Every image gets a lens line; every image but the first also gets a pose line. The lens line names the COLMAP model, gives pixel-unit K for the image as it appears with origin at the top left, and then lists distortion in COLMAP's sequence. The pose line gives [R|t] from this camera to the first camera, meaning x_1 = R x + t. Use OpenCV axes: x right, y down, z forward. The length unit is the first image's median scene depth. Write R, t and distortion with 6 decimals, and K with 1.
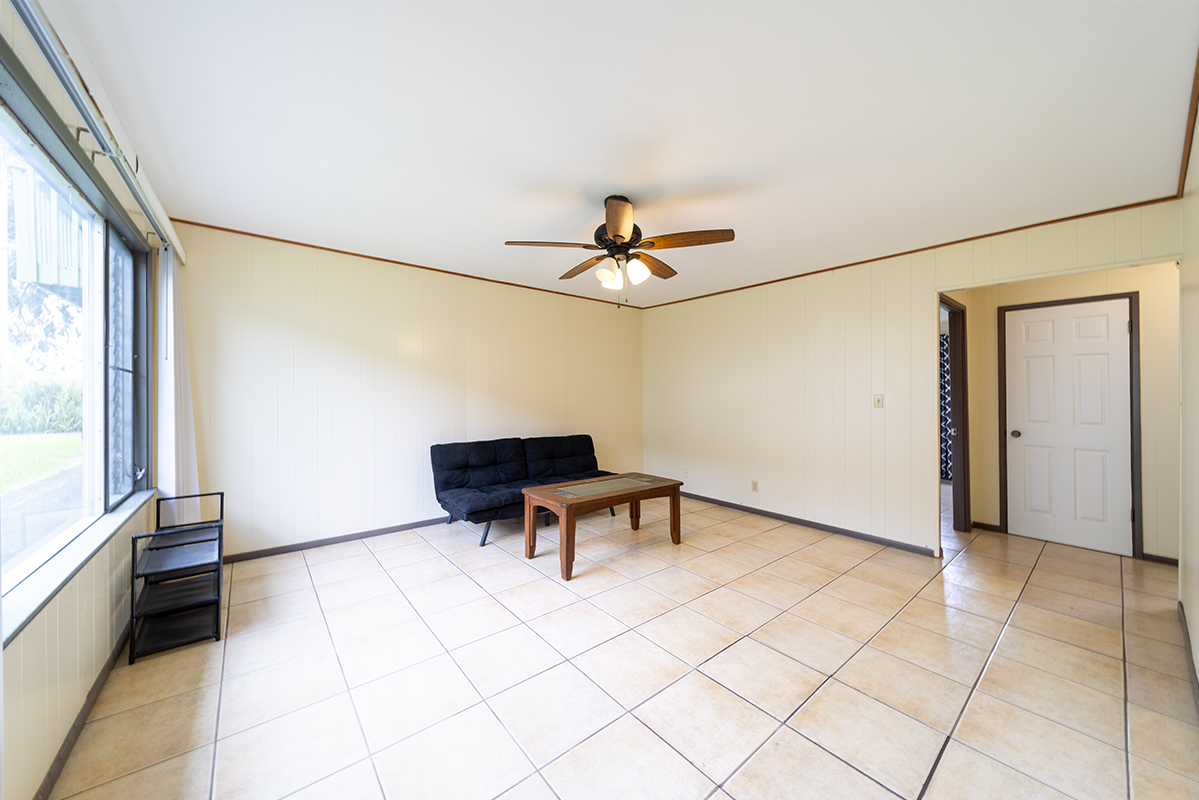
lens RADIAL K [[420.0, 0, 598.2], [0, 420.0, 401.6], [0, 0, 1]] dist [0.002053, -0.000684]
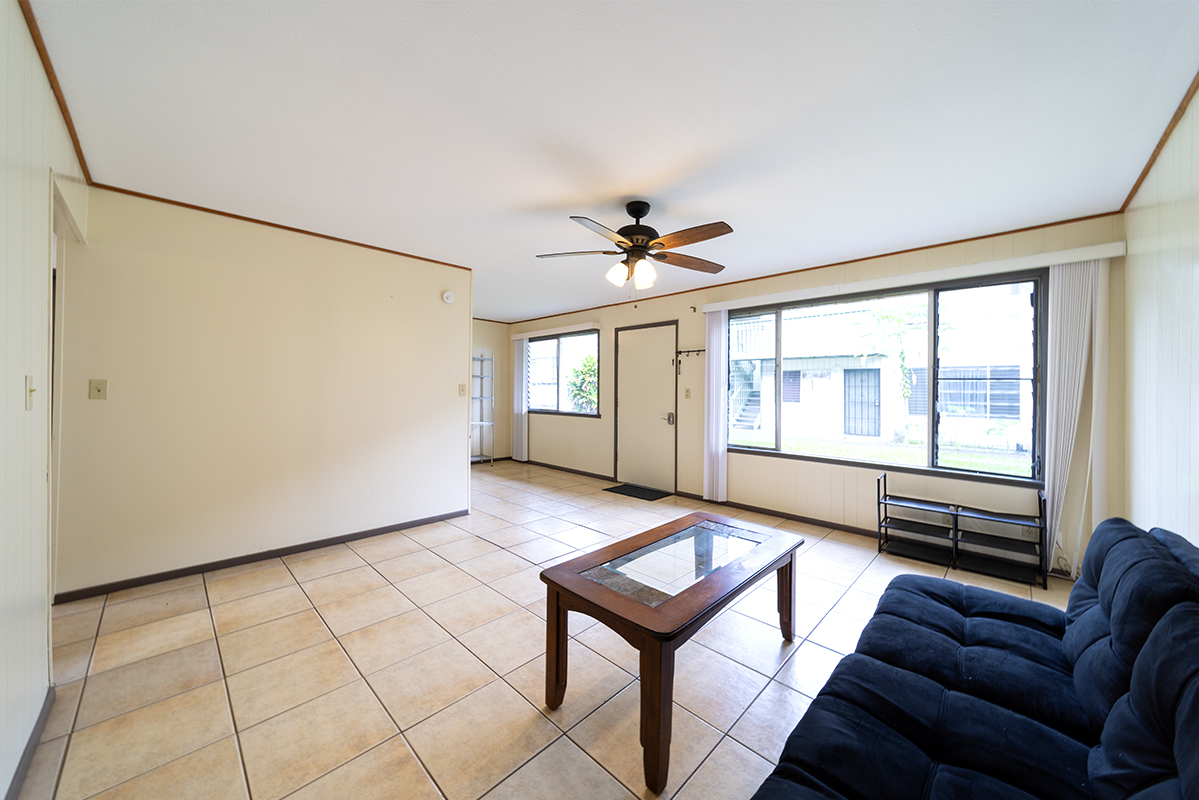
lens RADIAL K [[420.0, 0, 597.4], [0, 420.0, 390.5], [0, 0, 1]] dist [0.002053, -0.000684]
pose [[-0.993200, -0.021344, -0.114446, 0.225232], [-0.022895, 0.999663, 0.012250, -0.021493], [0.114146, 0.014787, -0.993354, 1.649195]]
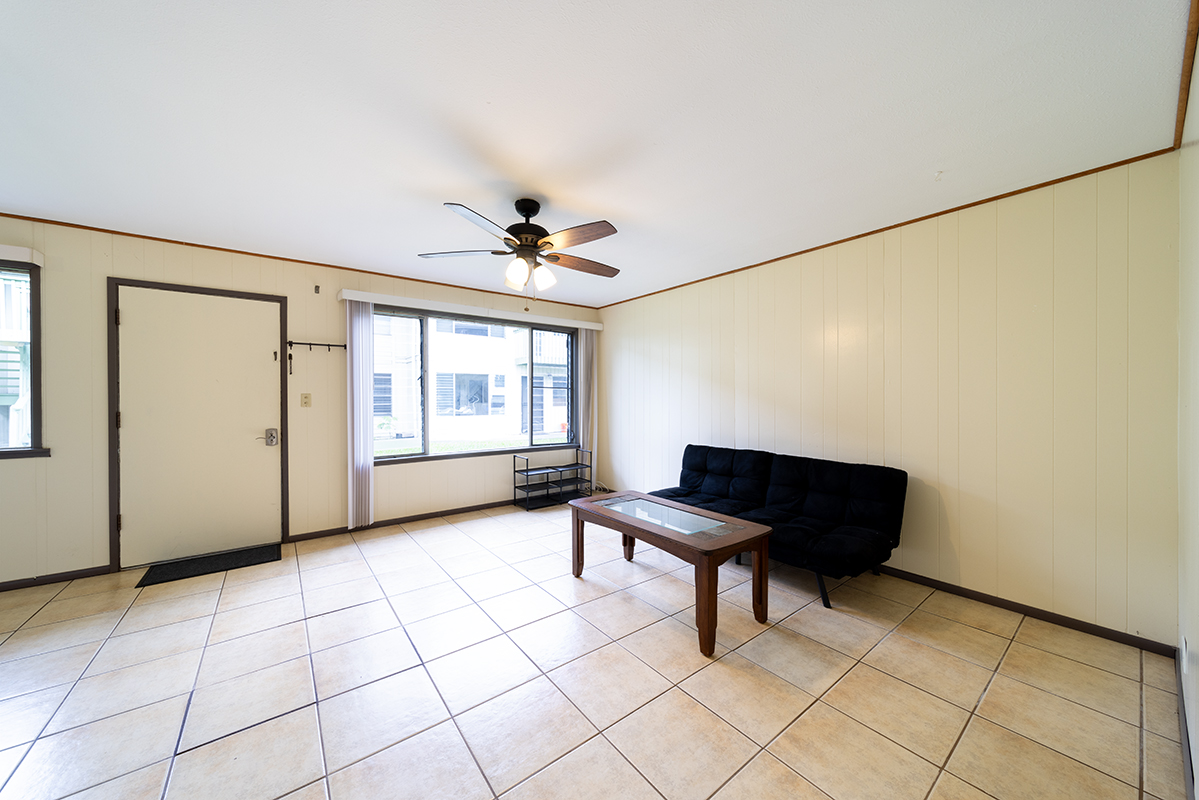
lens RADIAL K [[420.0, 0, 601.3], [0, 420.0, 400.8], [0, 0, 1]] dist [0.002053, -0.000684]
pose [[-0.025777, 0.000075, -0.999668, 0.866059], [-0.014637, 0.999893, 0.000452, -0.009551], [0.999561, 0.014644, -0.025773, 0.972797]]
